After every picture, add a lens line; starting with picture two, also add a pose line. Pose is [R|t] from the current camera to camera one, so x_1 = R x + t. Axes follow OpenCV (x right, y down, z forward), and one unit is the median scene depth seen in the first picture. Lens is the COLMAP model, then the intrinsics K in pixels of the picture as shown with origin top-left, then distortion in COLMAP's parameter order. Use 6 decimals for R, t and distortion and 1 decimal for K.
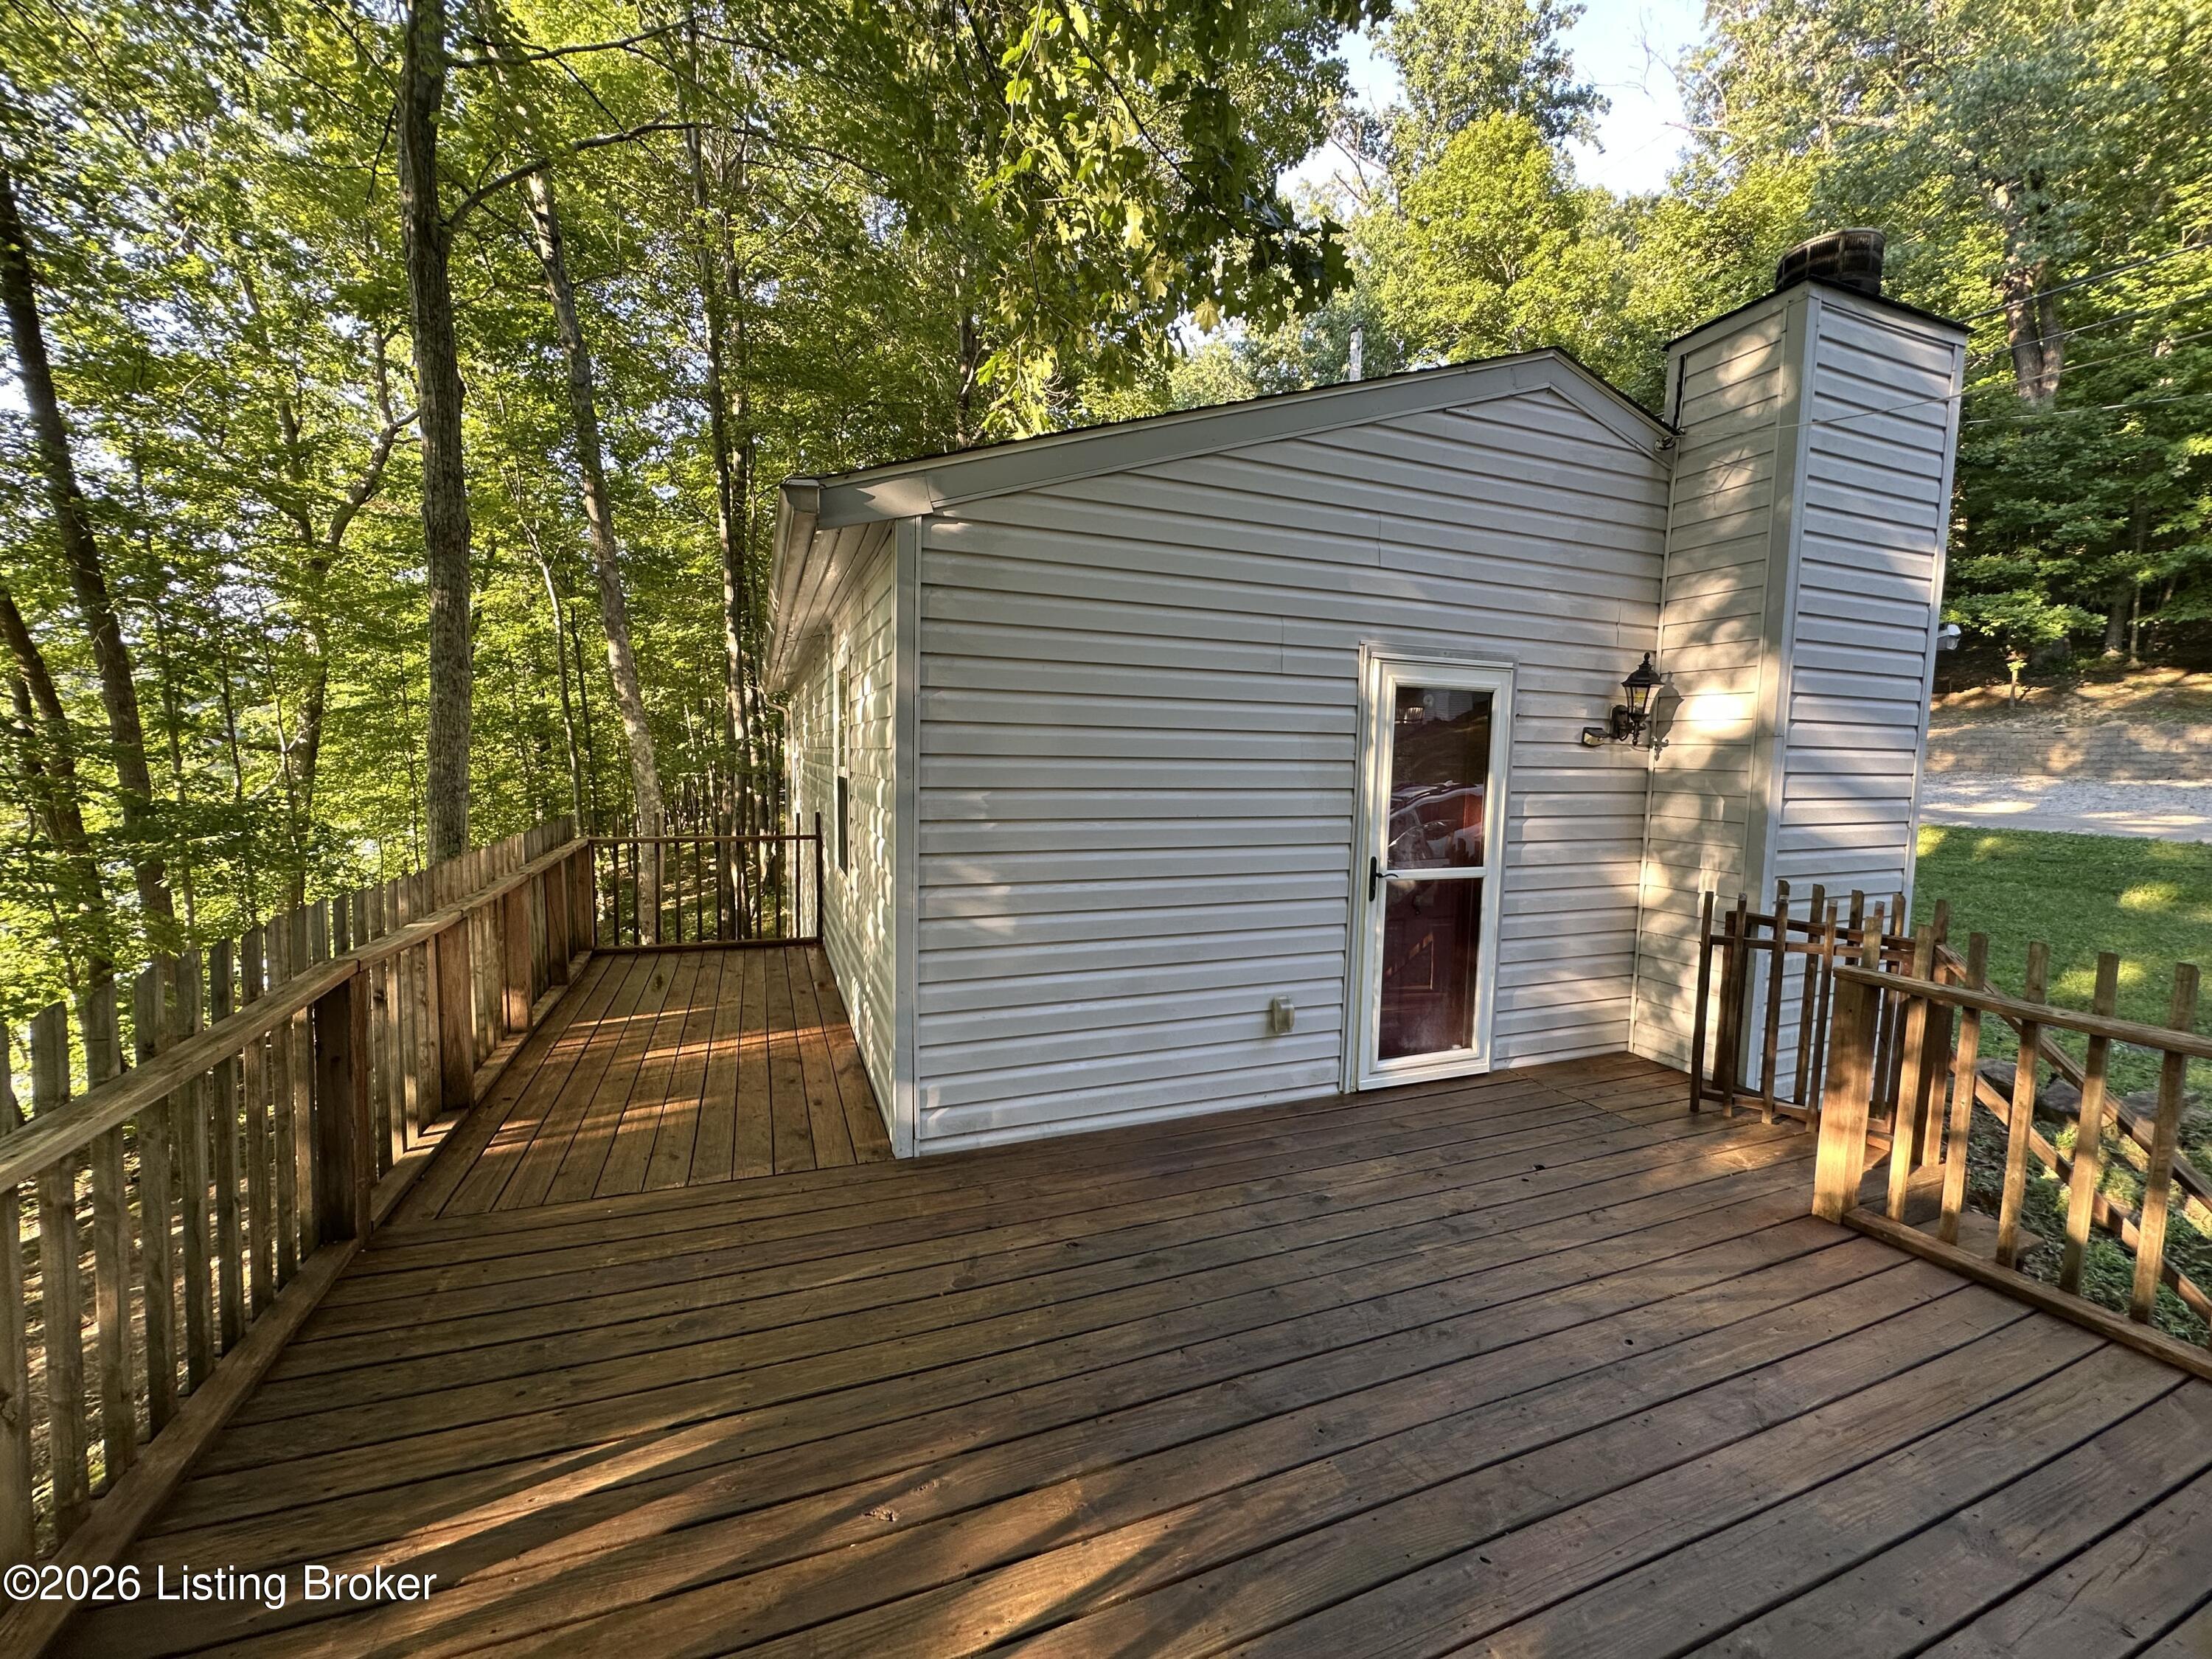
lens RADIAL K [[875.7, 0, 1106.7], [0, 875.7, 823.3], [0, 0, 1]] dist [-0.000481, -0.000332]
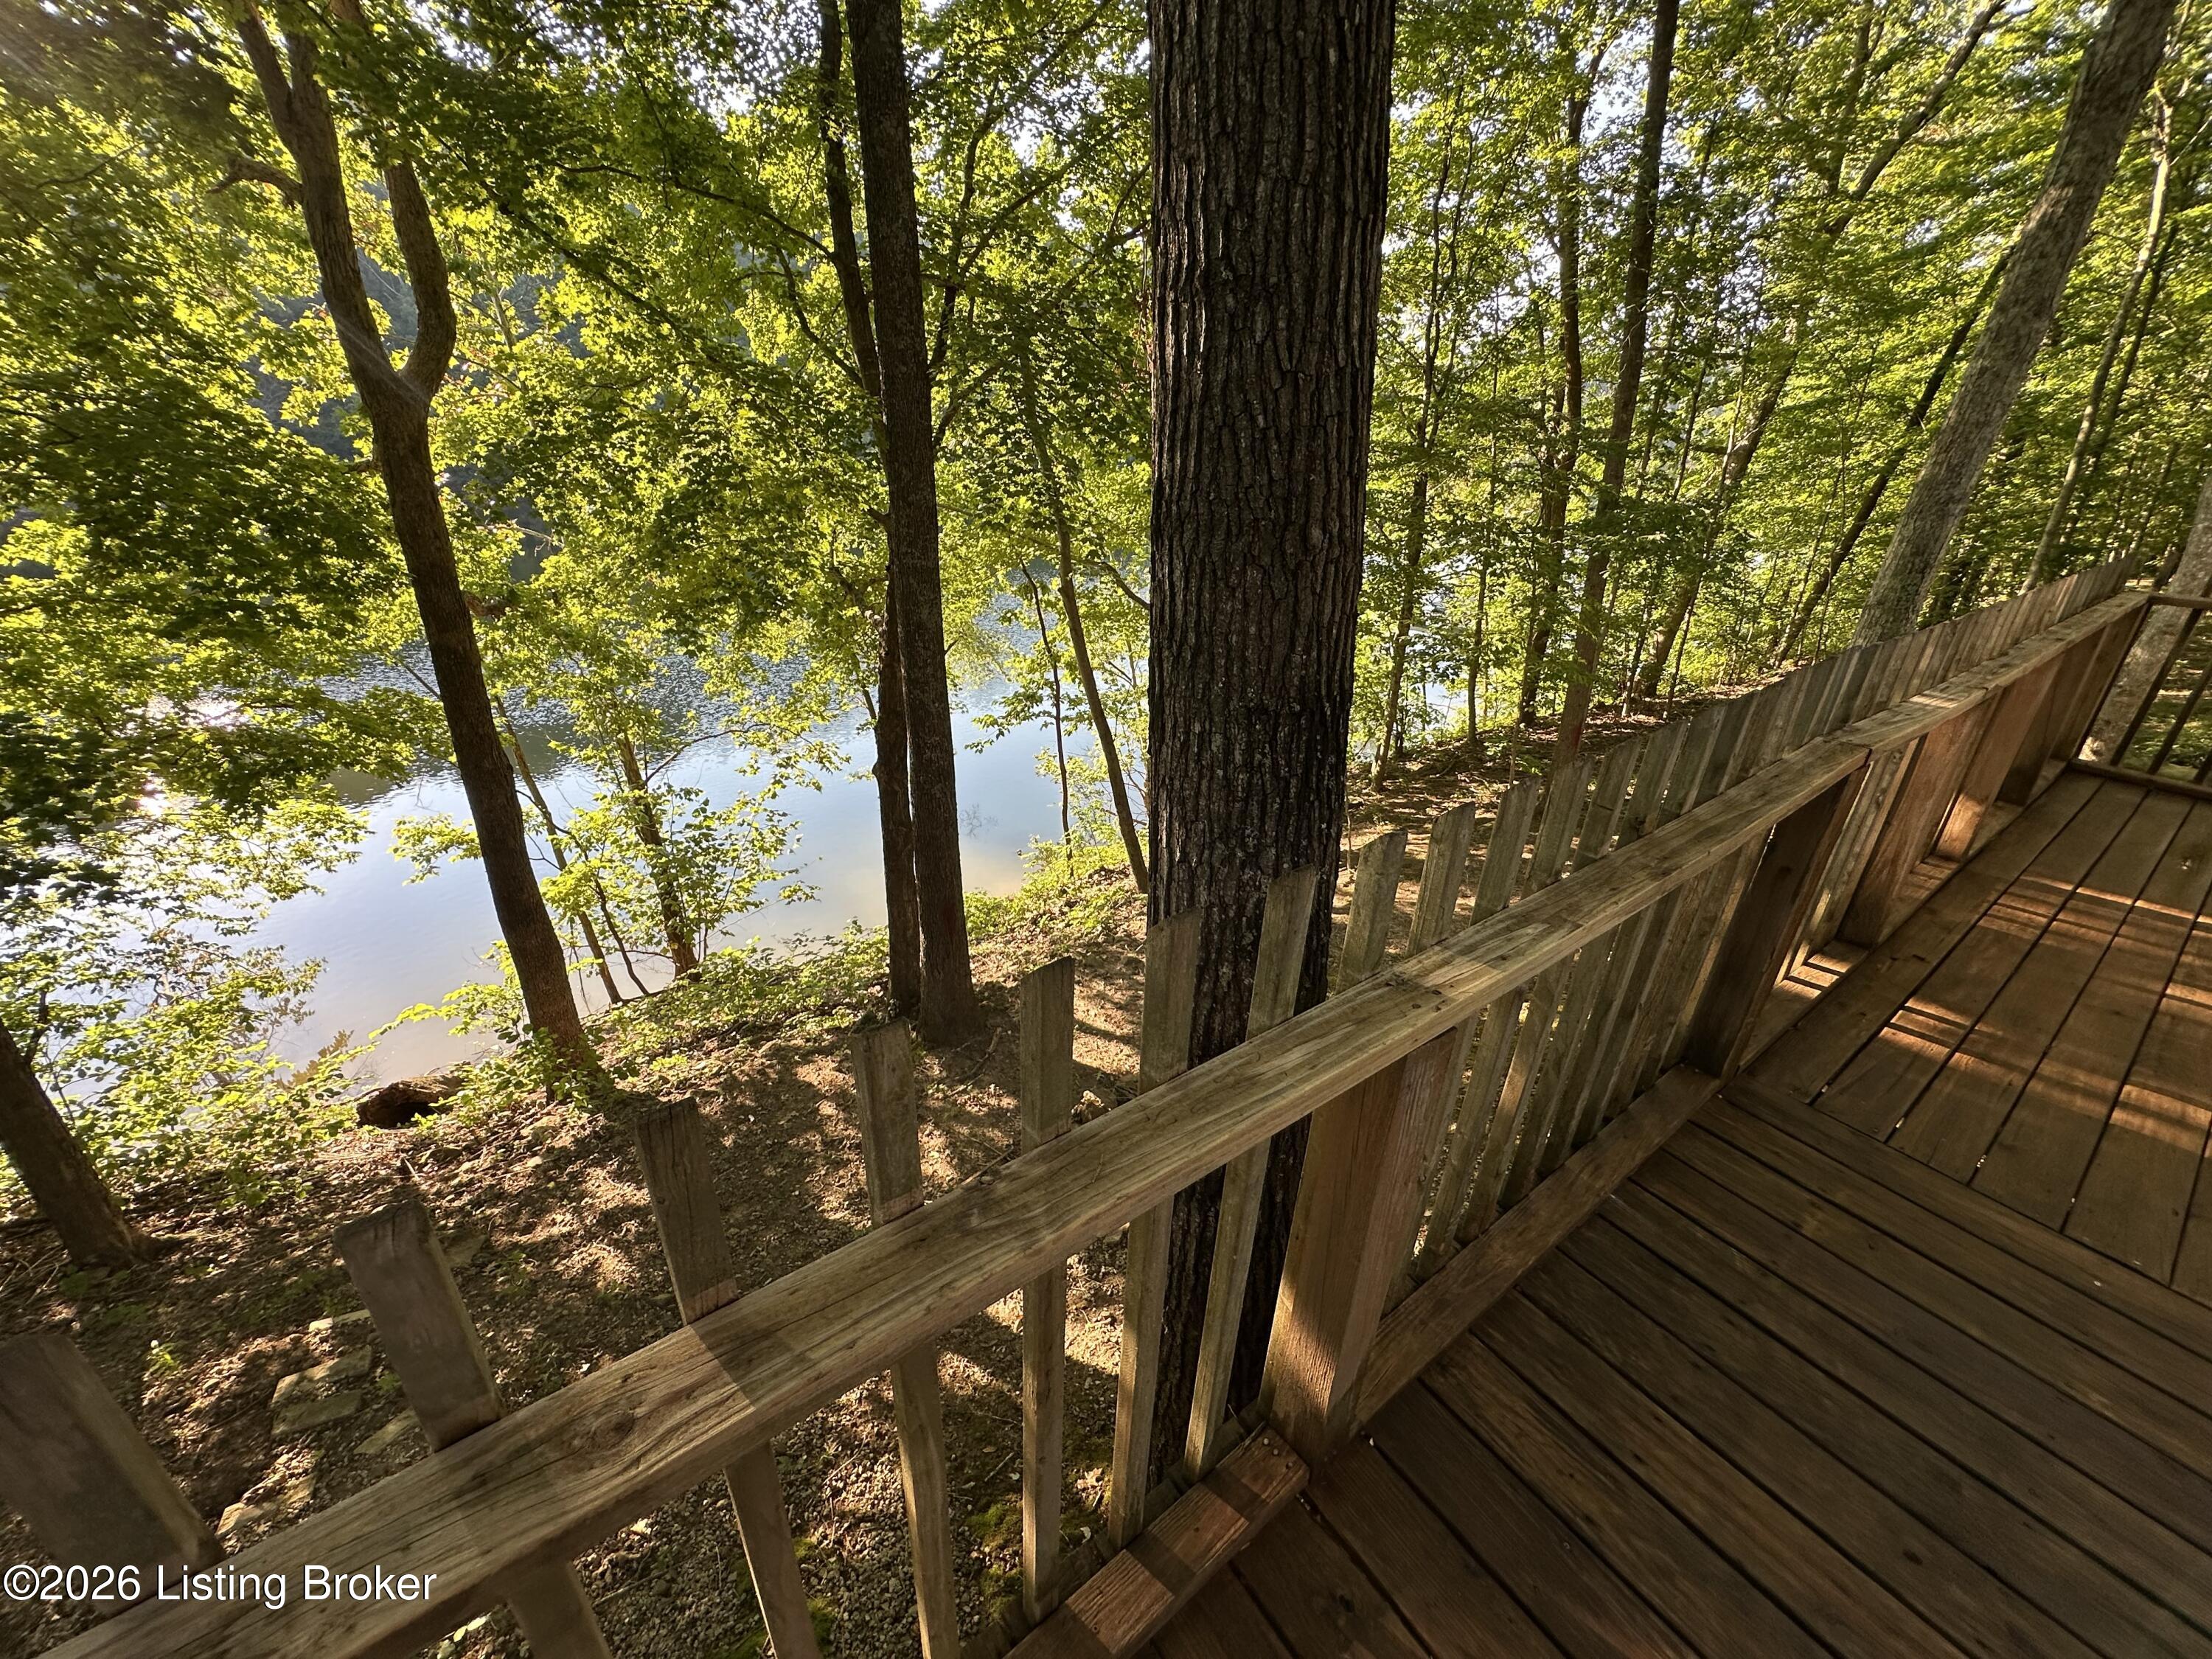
lens RADIAL K [[875.7, 0, 1106.7], [0, 875.7, 823.3], [0, 0, 1]] dist [-0.000481, -0.000332]
pose [[0.248694, 0.386284, -0.888221, -0.192181], [-0.095475, 0.922343, 0.374391, 0.006608], [0.963865, -0.008306, 0.266261, 0.126886]]
